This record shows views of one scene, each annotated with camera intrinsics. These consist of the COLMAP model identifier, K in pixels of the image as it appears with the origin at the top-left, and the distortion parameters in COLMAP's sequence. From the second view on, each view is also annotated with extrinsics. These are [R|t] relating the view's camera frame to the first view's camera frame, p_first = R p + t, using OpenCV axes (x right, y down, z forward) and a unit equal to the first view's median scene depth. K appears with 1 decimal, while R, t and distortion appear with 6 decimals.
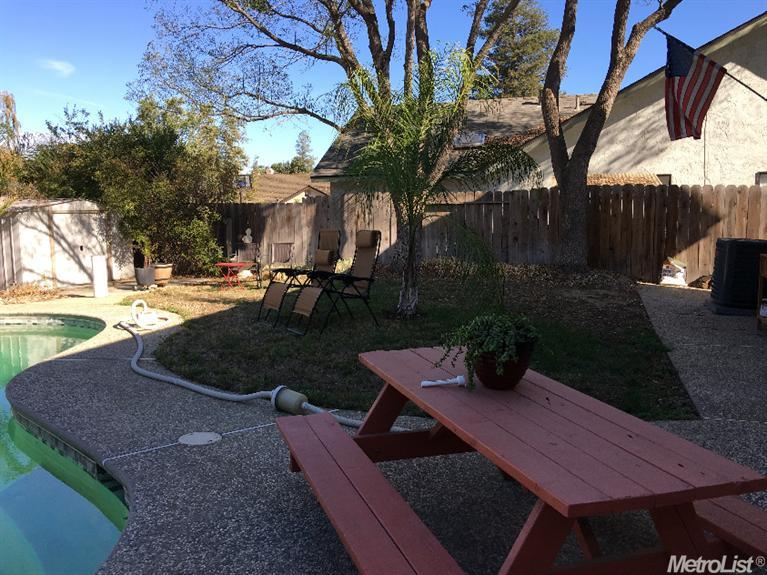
lens RADIAL K [[655.4, 0, 383.9], [0, 655.4, 281.1], [0, 0, 1]] dist [-0.001077, -0.001032]
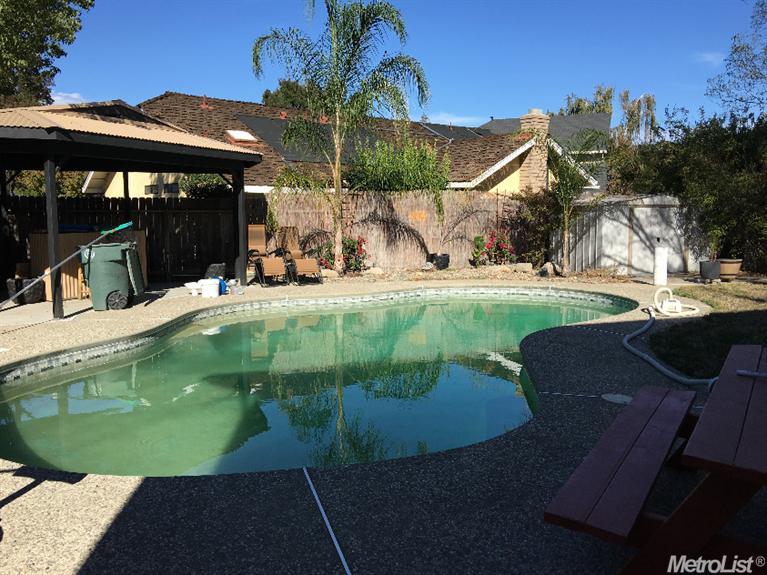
lens RADIAL K [[655.4, 0, 383.2], [0, 655.4, 289.4], [0, 0, 1]] dist [-0.001077, -0.001032]
pose [[0.616975, 0.104631, -0.779996, 0.112485], [-0.087697, 0.994090, 0.063981, 0.001985], [0.782081, 0.028928, 0.622505, -0.022979]]
